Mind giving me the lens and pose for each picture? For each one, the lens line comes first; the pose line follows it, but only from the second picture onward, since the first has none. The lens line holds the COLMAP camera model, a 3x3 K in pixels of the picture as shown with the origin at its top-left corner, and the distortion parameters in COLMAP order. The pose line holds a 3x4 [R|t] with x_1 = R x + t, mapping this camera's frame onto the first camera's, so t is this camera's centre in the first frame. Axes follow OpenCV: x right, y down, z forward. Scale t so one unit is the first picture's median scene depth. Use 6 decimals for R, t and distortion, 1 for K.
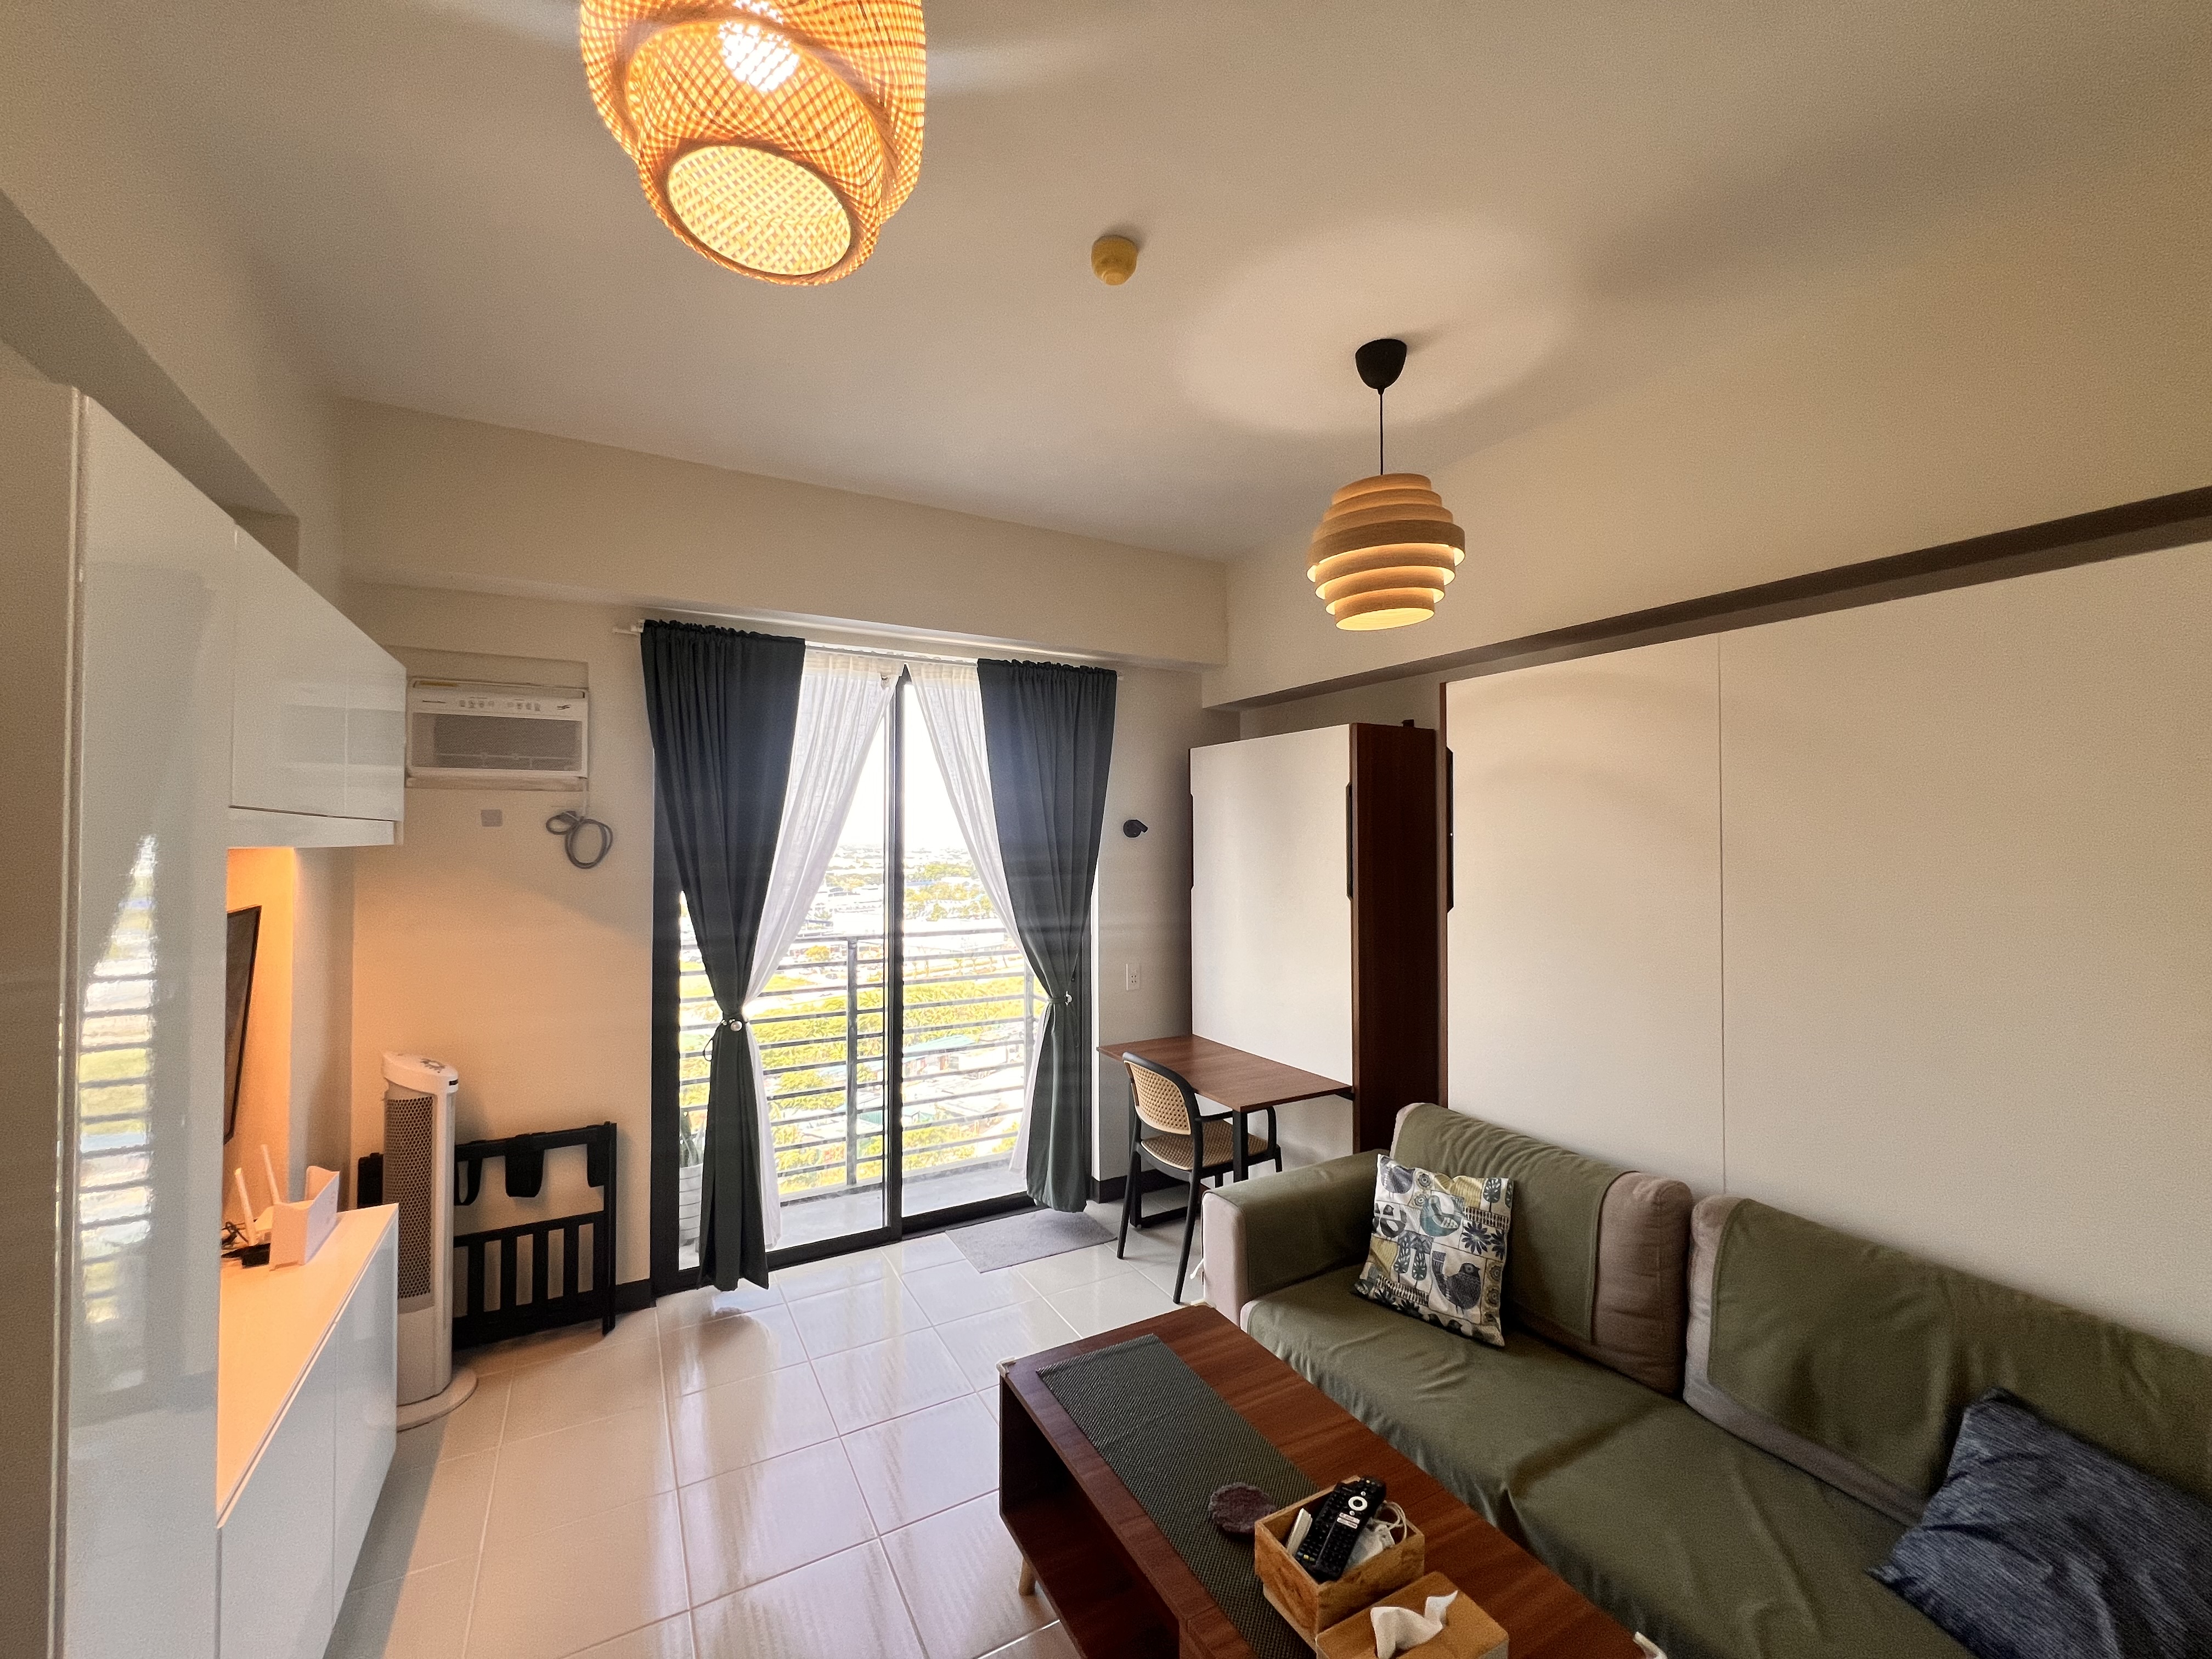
lens RADIAL K [[892.4, 0, 1091.4], [0, 892.4, 804.9], [0, 0, 1]] dist [0.001076, -0.000023]
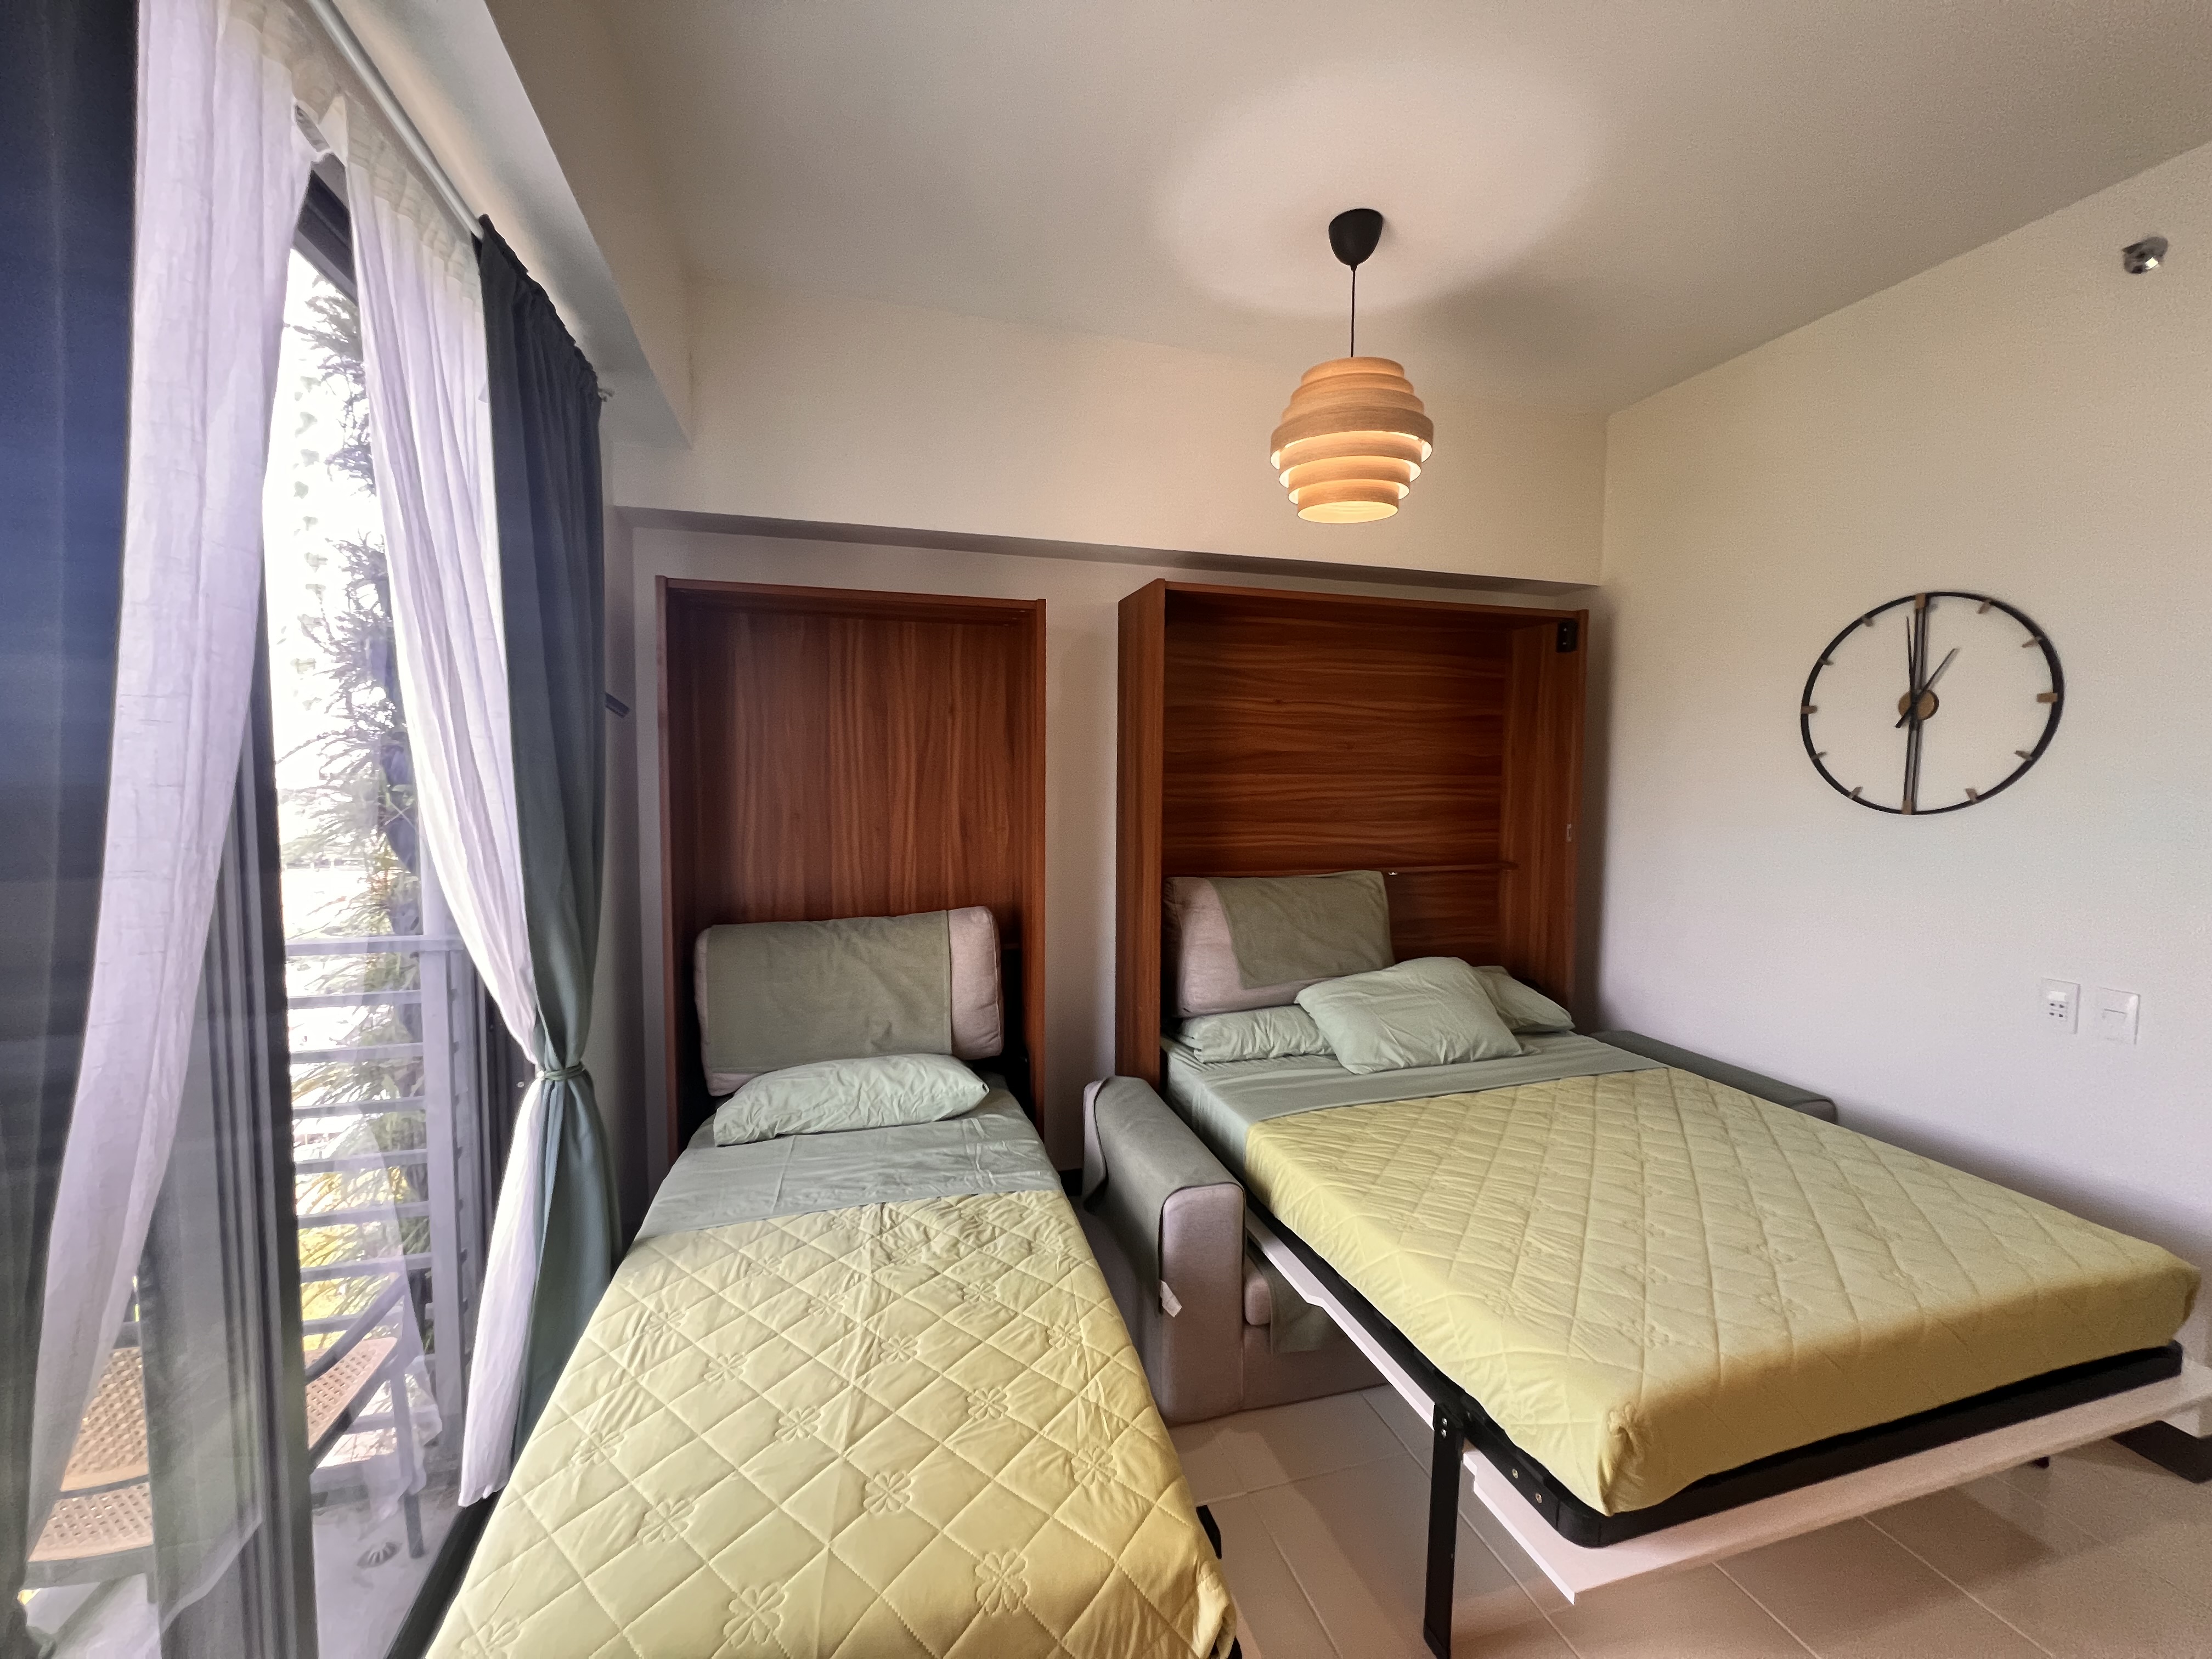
lens RADIAL K [[877.0, 0, 1086.2], [0, 877.0, 831.0], [0, 0, 1]] dist [-0.002820, 0.000616]
pose [[0.219579, -0.060023, 0.973747, -0.555701], [-0.039873, 0.996719, 0.070431, 0.073924], [-0.974780, -0.054291, 0.216465, 0.867510]]
